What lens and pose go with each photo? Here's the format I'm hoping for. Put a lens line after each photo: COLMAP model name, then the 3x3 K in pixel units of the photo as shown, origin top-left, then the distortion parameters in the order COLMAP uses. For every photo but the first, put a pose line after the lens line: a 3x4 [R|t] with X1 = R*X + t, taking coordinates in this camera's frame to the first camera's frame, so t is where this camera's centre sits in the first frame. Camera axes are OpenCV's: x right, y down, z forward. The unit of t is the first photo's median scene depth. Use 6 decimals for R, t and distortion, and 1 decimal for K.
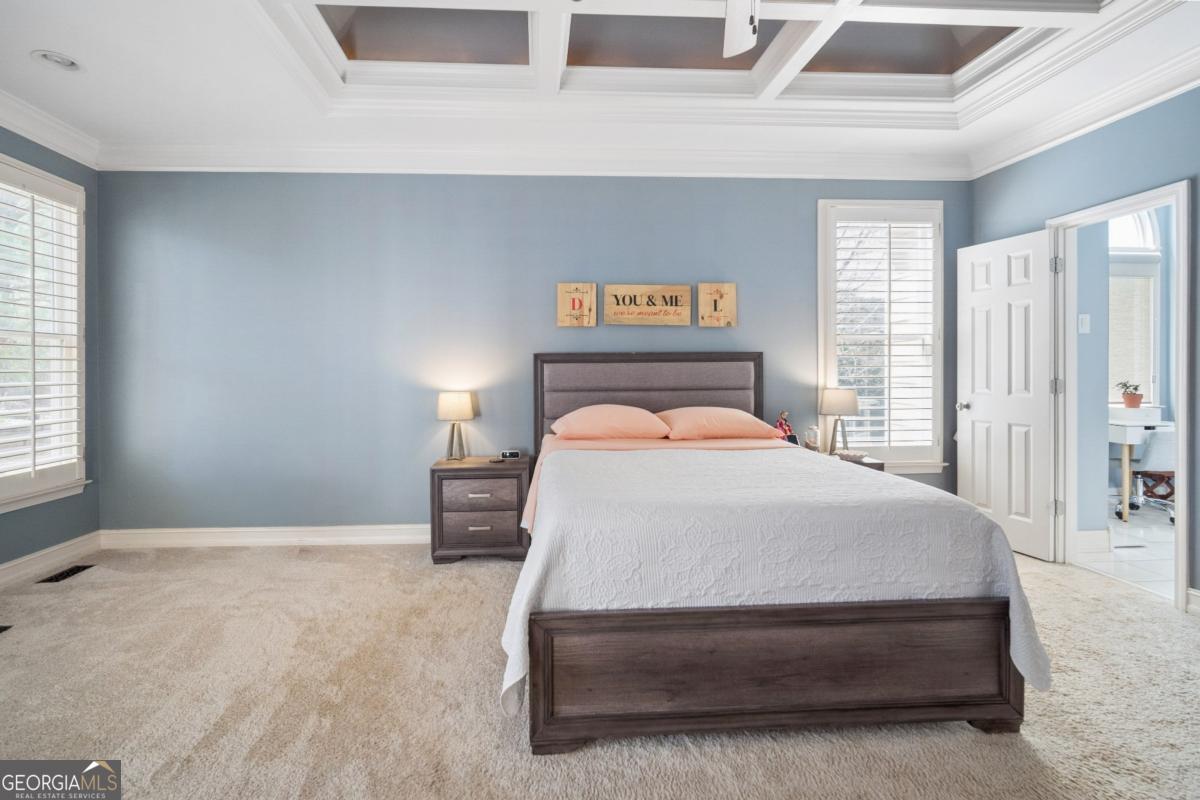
lens RADIAL K [[537.1, 0, 592.1], [0, 537.1, 361.6], [0, 0, 1]] dist [-0.005273, 0.000027]
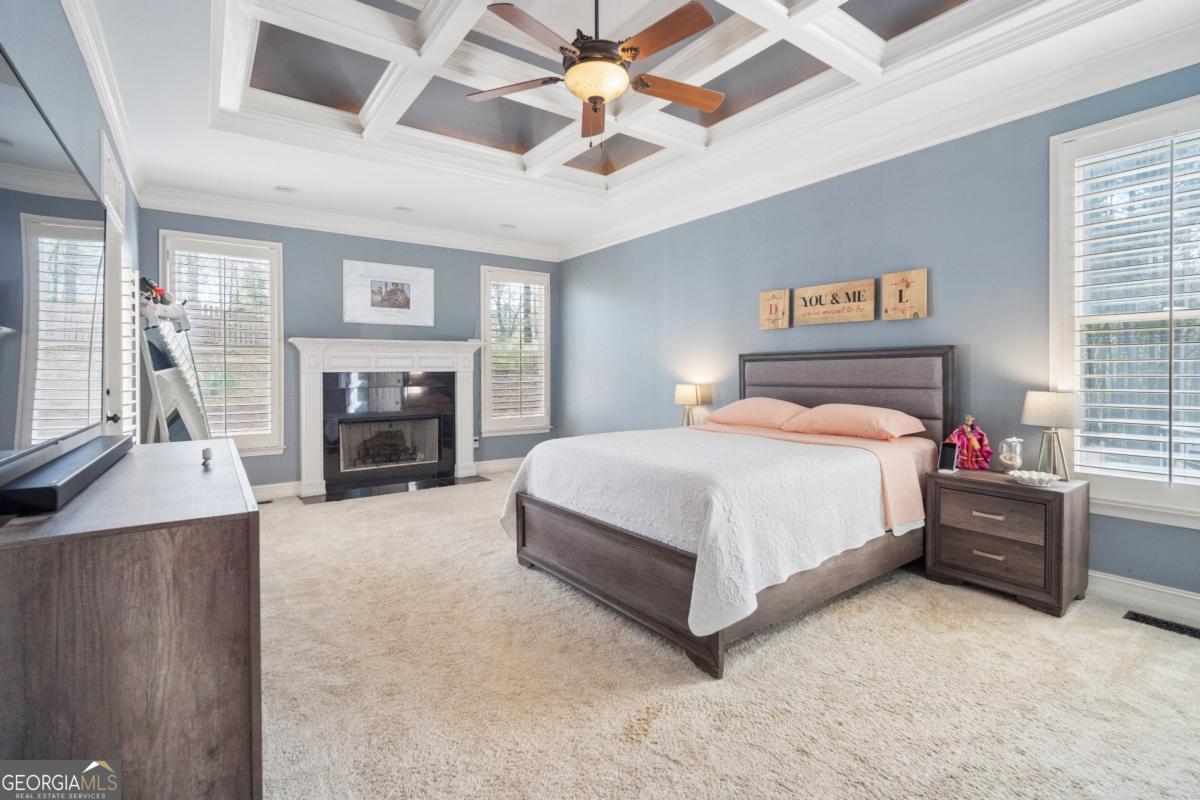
lens RADIAL K [[537.1, 0, 592.1], [0, 537.1, 361.6], [0, 0, 1]] dist [-0.005273, 0.000027]
pose [[0.551108, -0.013529, -0.834324, 0.700405], [0.017022, 0.999843, -0.004968, 0.001988], [0.834260, -0.011464, 0.551251, 0.059539]]
